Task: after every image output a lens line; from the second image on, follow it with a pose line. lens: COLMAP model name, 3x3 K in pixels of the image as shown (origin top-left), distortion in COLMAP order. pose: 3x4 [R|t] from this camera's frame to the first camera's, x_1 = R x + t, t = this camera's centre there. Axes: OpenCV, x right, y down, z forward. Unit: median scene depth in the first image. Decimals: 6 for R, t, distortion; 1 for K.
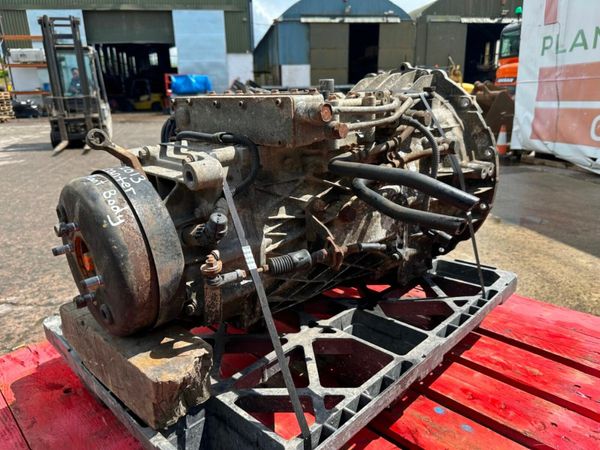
lens RADIAL K [[434.2, 0, 297.1], [0, 434.2, 228.6], [0, 0, 1]] dist [-0.000847, -0.009356]
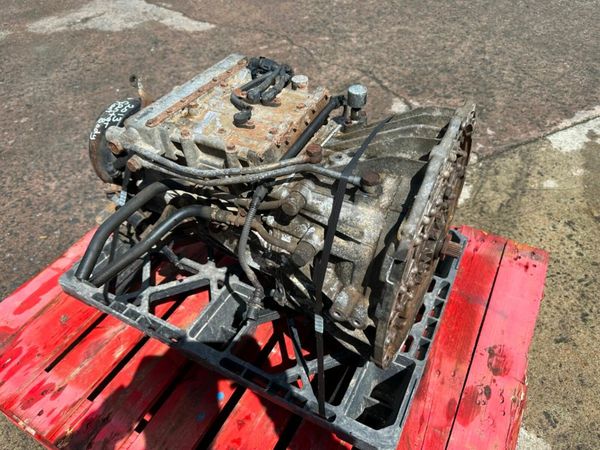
lens RADIAL K [[434.2, 0, 300.7], [0, 434.2, 225.4], [0, 0, 1]] dist [-0.000847, -0.009356]
pose [[0.278481, 0.677422, -0.680844, 0.787594], [-0.273271, 0.735473, 0.620002, -0.659445], [0.920745, 0.013396, 0.389935, 0.641740]]
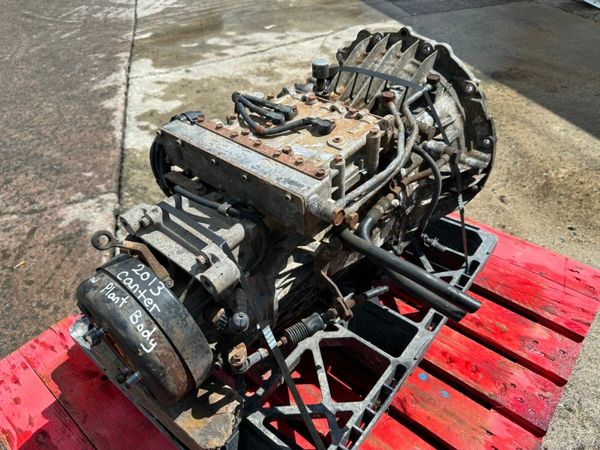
lens RADIAL K [[434.2, 0, 298.1], [0, 434.2, 224.7], [0, 0, 1]] dist [-0.000847, -0.009356]
pose [[0.996222, -0.068539, 0.053330, -0.050926], [0.042871, 0.922194, 0.384344, -0.404152], [-0.075523, -0.380605, 0.921648, 0.056798]]
